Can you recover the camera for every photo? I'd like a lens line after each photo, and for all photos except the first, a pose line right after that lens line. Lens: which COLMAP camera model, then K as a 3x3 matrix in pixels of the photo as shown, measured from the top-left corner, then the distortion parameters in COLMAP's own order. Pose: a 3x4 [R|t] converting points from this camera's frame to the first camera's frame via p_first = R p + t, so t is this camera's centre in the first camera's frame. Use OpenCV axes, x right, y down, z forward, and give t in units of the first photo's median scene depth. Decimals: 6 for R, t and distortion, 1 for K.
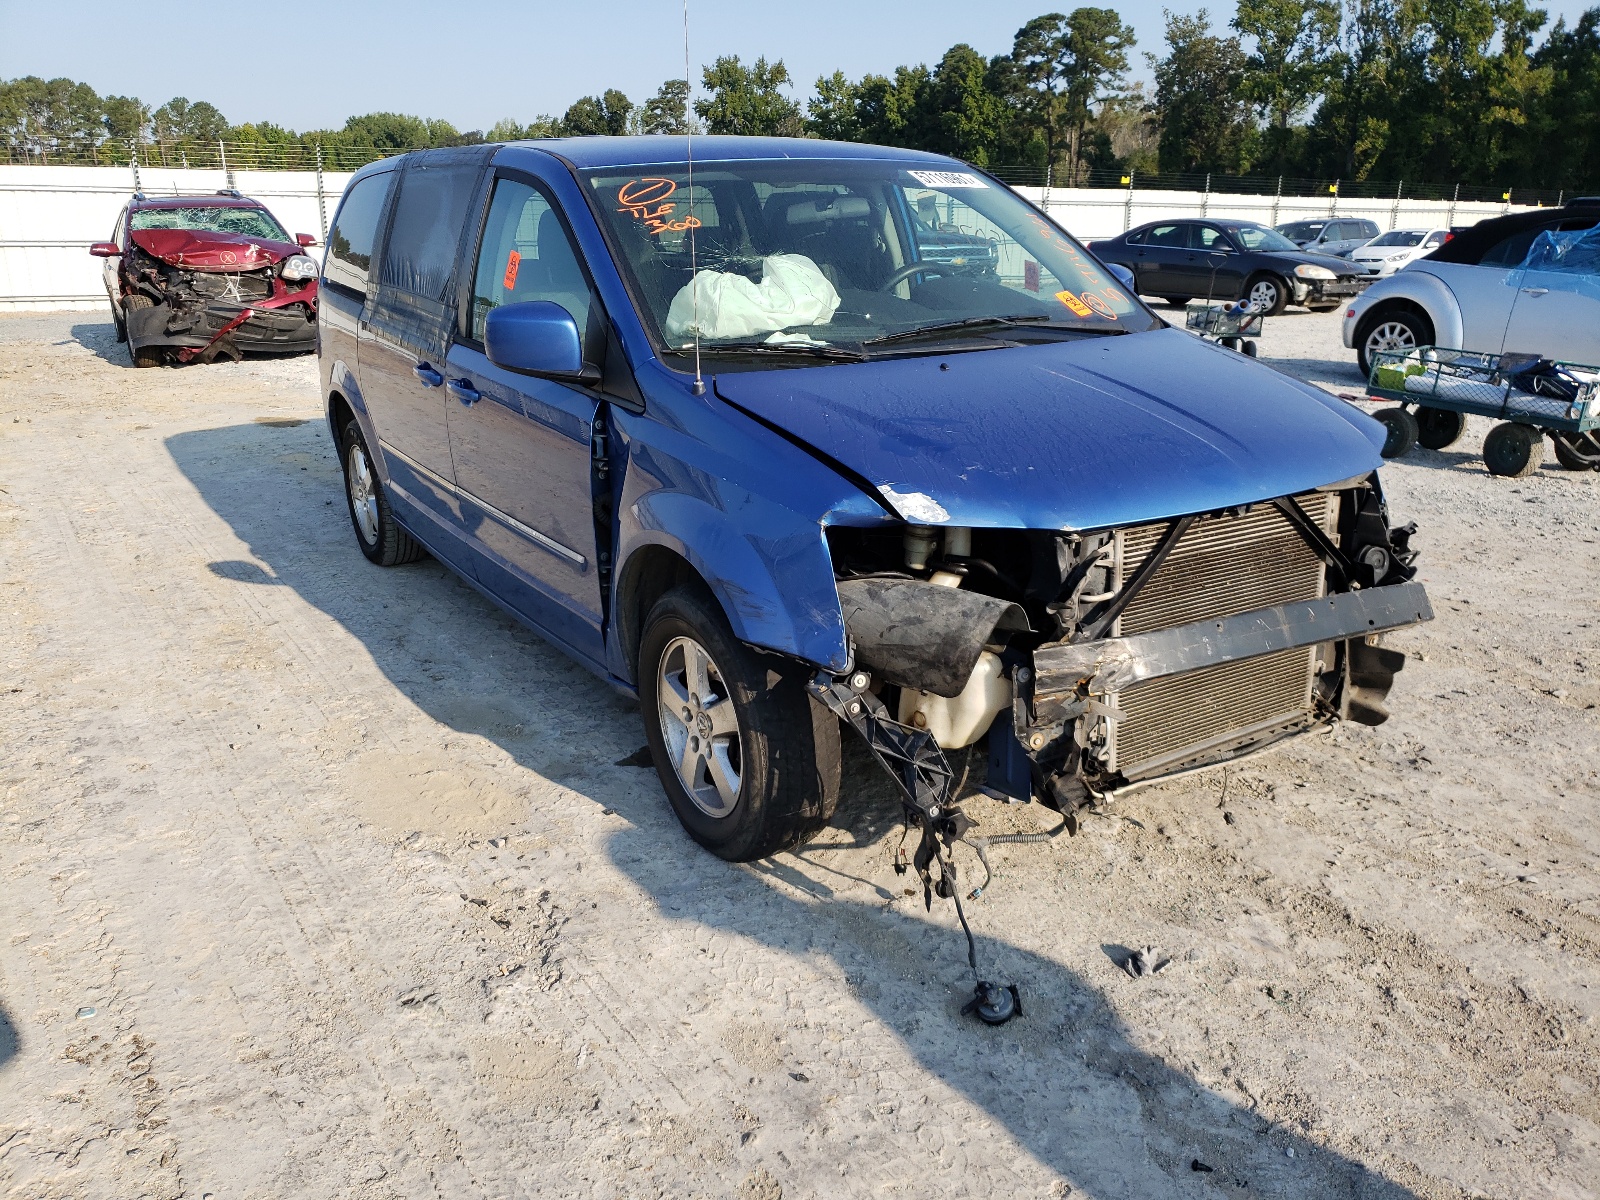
lens RADIAL K [[1245.4, 0, 795.9], [0, 1245.4, 603.8], [0, 0, 1]] dist [0.001493, 0.009625]
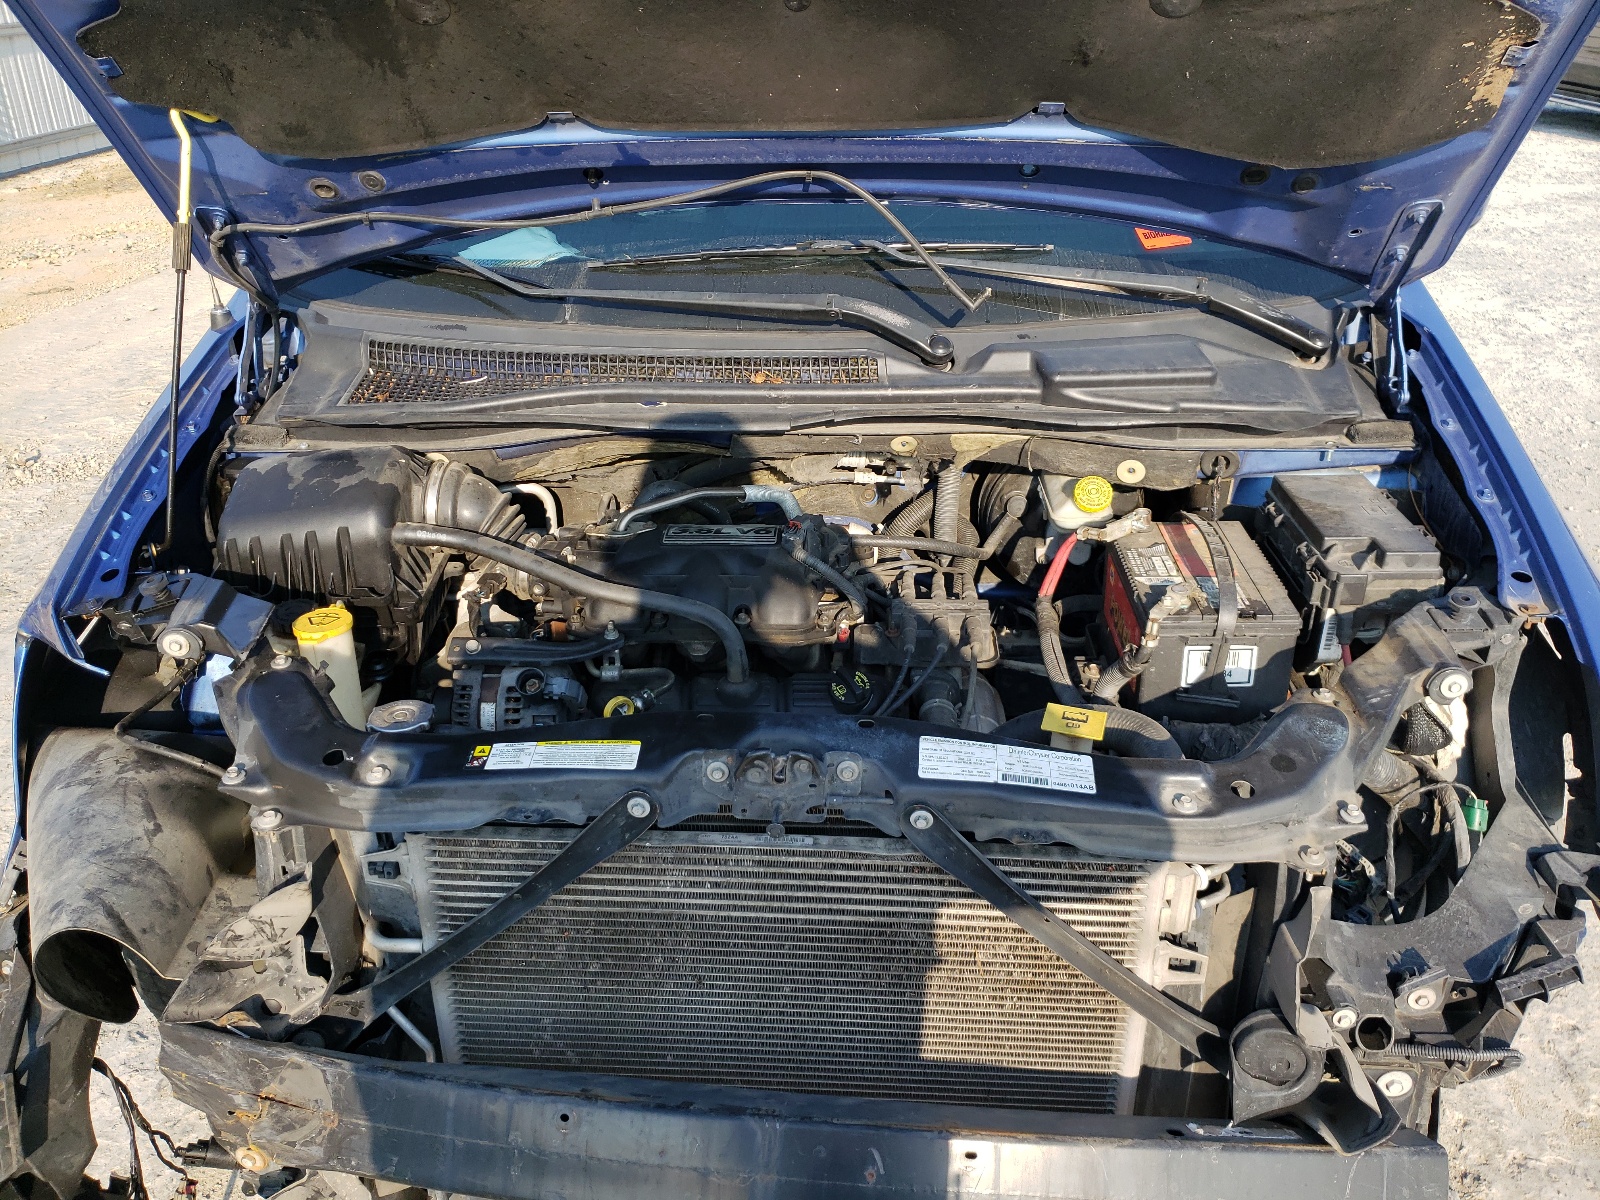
lens RADIAL K [[1245.4, 0, 795.0], [0, 1245.4, 608.0], [0, 0, 1]] dist [0.001493, 0.009625]
pose [[0.816038, 0.269475, -0.511337, 0.066686], [-0.177301, 0.958723, 0.222295, -0.029579], [0.550134, -0.090741, 0.830132, 0.084265]]
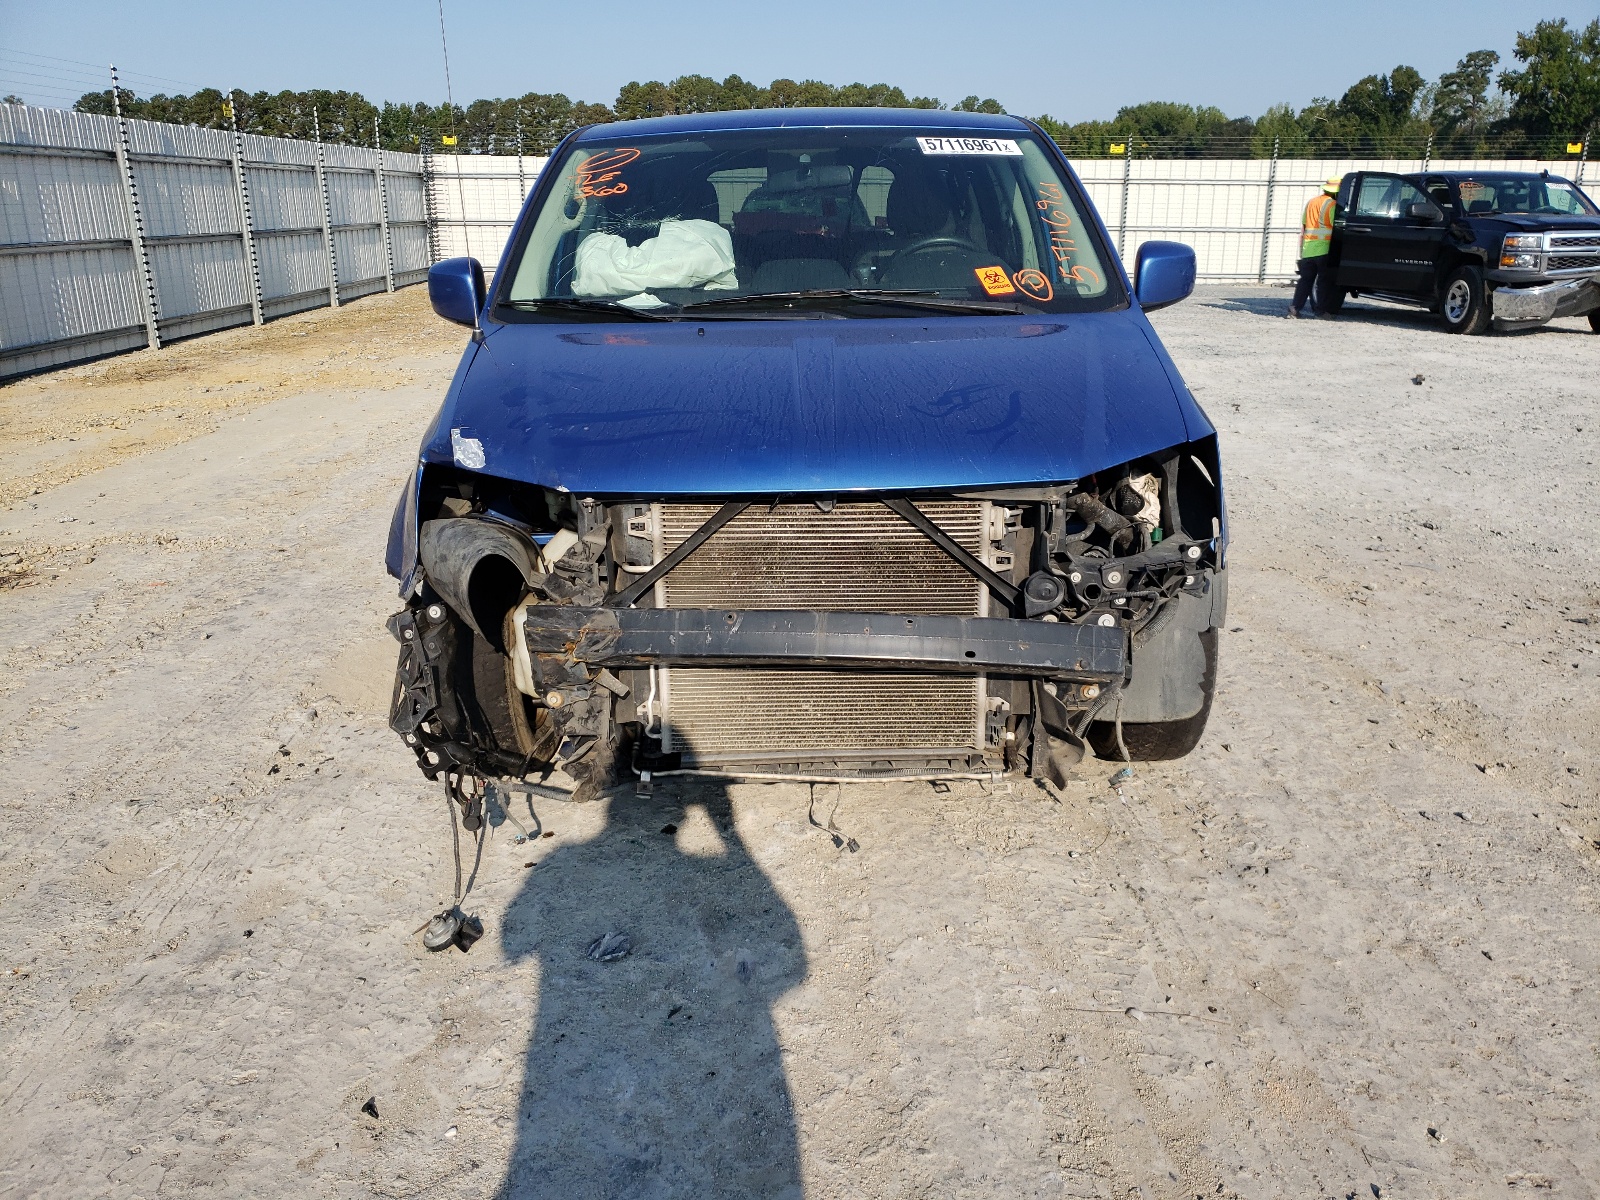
lens RADIAL K [[1245.4, 0, 809.3], [0, 1245.4, 606.8], [0, 0, 1]] dist [0.001493, 0.009625]
pose [[0.851337, 0.163022, -0.498647, 0.100021], [-0.157829, 0.986048, 0.052908, -0.005718], [0.500315, 0.033659, 0.865189, 0.026962]]
